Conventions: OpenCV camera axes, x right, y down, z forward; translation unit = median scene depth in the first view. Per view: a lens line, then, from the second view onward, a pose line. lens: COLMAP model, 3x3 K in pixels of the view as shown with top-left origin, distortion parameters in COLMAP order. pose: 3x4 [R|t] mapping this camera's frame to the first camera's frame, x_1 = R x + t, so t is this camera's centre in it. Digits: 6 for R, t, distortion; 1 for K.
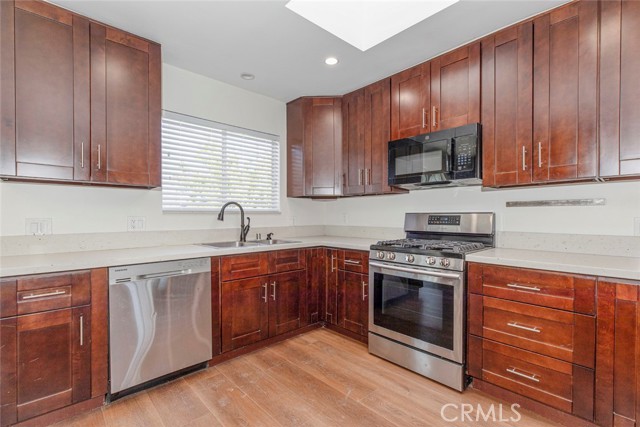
lens RADIAL K [[289.4, 0, 320.1], [0, 289.4, 217.4], [0, 0, 1]] dist [0.000856, -0.000018]
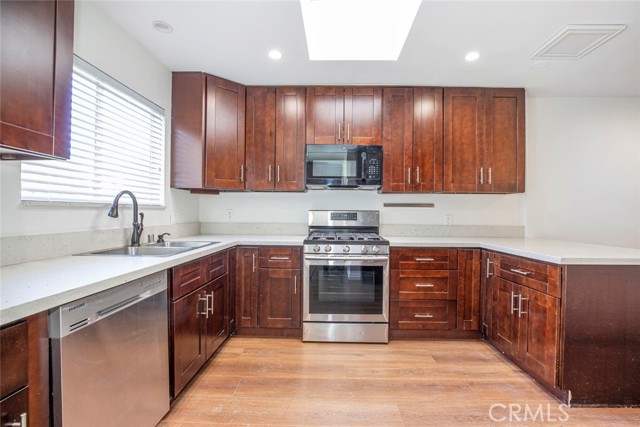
lens RADIAL K [[290.9, 0, 320.6], [0, 290.9, 211.3], [0, 0, 1]] dist [-0.033655, 0.000008]
pose [[0.704936, 0.009269, 0.709210, -0.546182], [-0.004166, 0.999951, -0.008929, -0.000613], [-0.709259, 0.003340, 0.704941, 0.208411]]
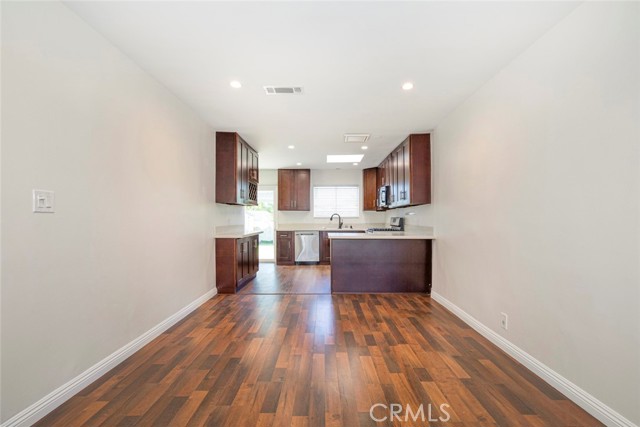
lens RADIAL K [[289.4, 0, 320.1], [0, 289.4, 217.4], [0, 0, 1]] dist [0.000856, -0.000018]
pose [[0.722776, -0.003432, -0.691074, 1.752920], [-0.004161, 0.999948, -0.009318, 0.007460], [0.691070, 0.009611, 0.722724, -1.276863]]
